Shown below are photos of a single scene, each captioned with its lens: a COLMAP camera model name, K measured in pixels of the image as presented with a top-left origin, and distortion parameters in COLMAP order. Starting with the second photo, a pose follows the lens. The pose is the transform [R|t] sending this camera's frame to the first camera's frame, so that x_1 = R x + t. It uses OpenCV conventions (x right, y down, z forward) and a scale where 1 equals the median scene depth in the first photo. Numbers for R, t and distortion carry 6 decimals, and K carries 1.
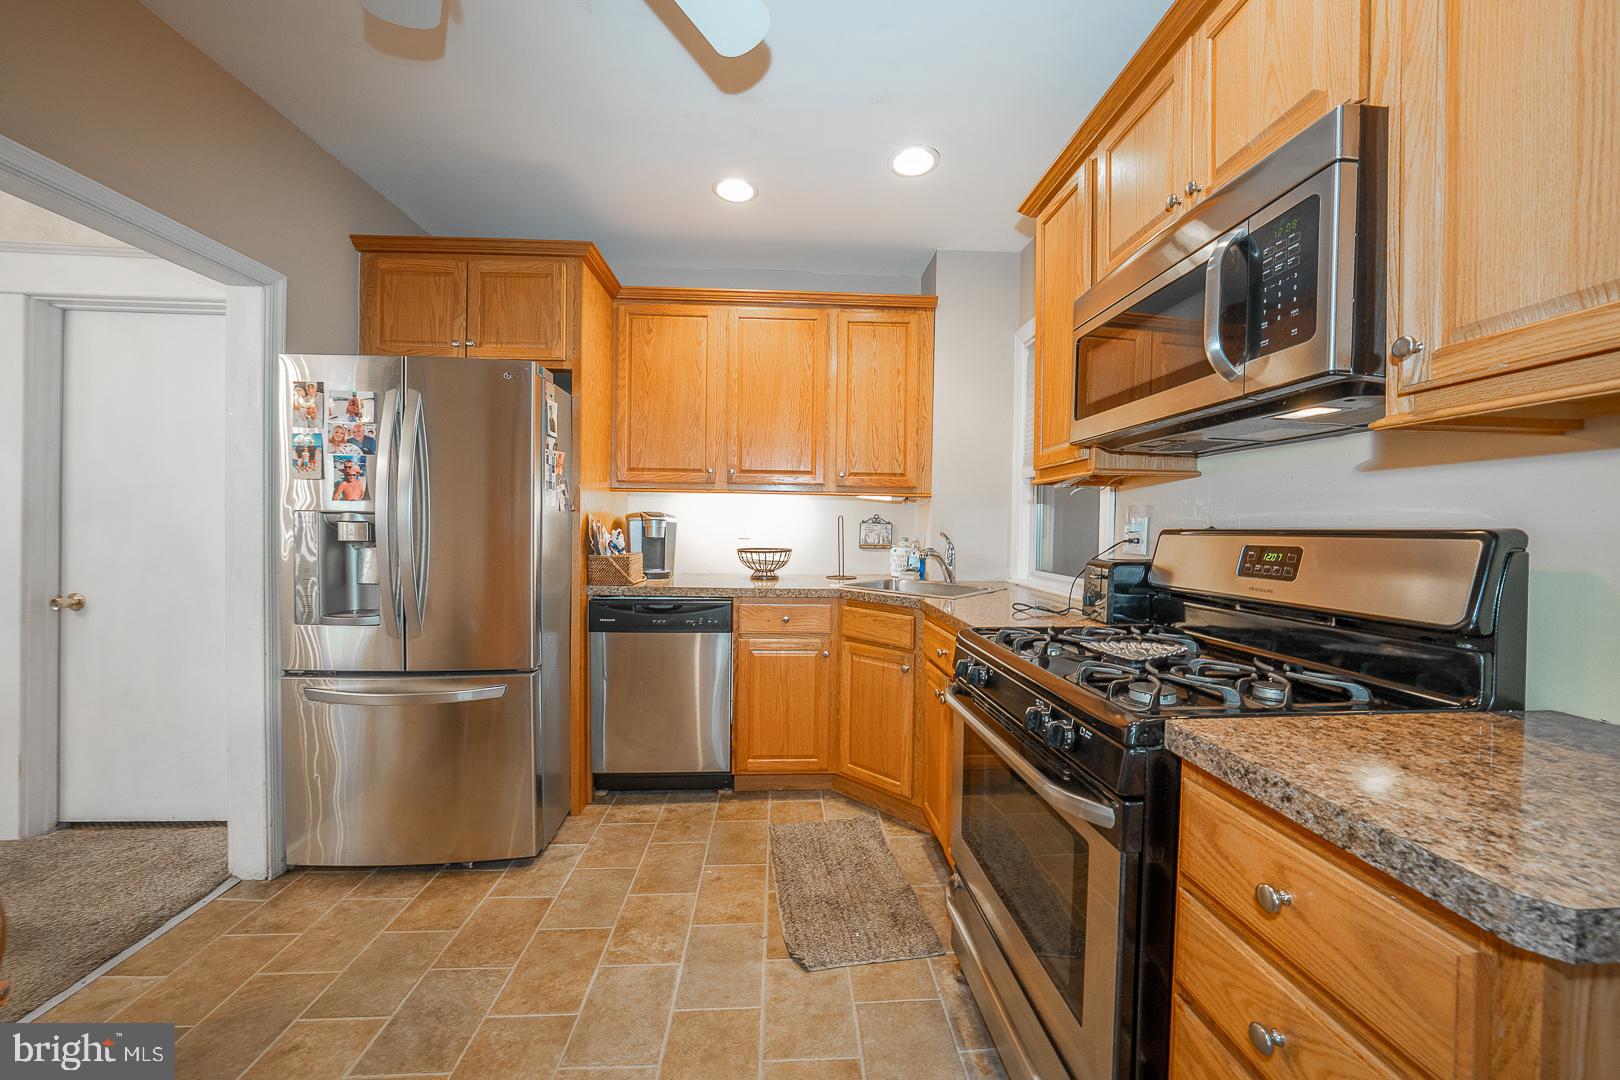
lens RADIAL K [[580.1, 0, 811.3], [0, 580.1, 533.4], [0, 0, 1]] dist [-0.022621, 0.005929]
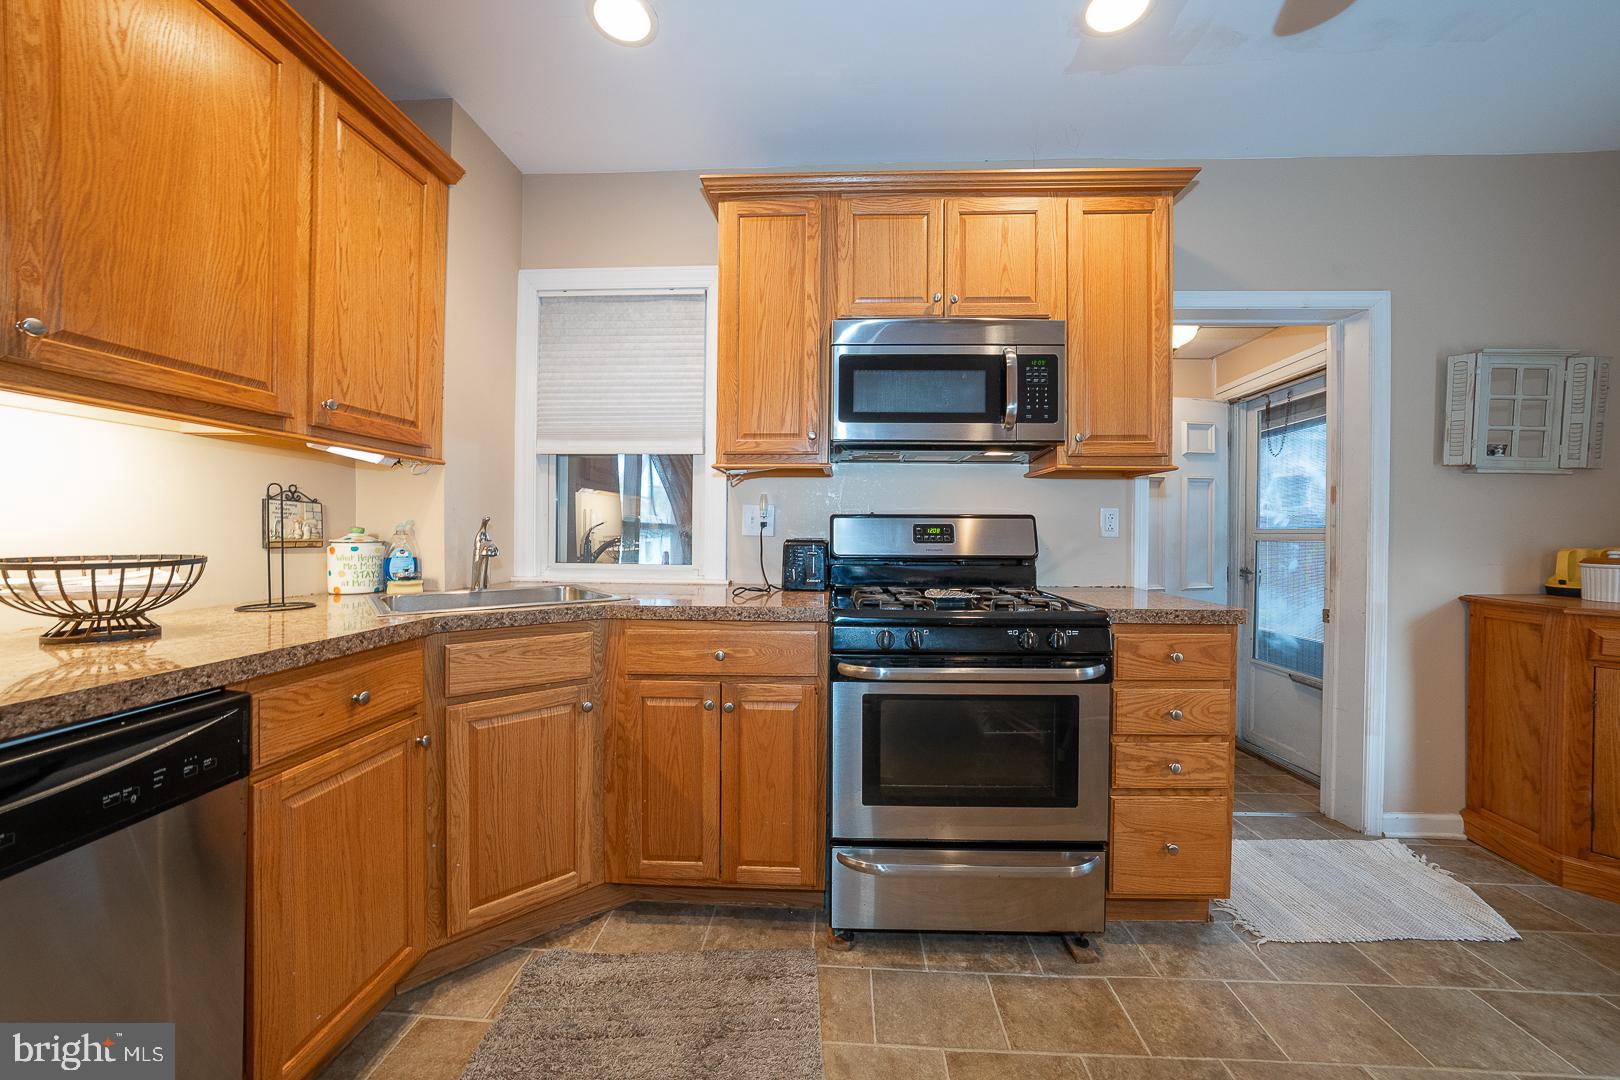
lens RADIAL K [[580.1, 0, 811.3], [0, 580.1, 533.4], [0, 0, 1]] dist [-0.022621, 0.005929]
pose [[0.096190, -0.018812, 0.995185, -0.464287], [0.007268, 0.999808, 0.018197, 0.007869], [-0.995336, 0.005482, 0.096308, 0.586221]]
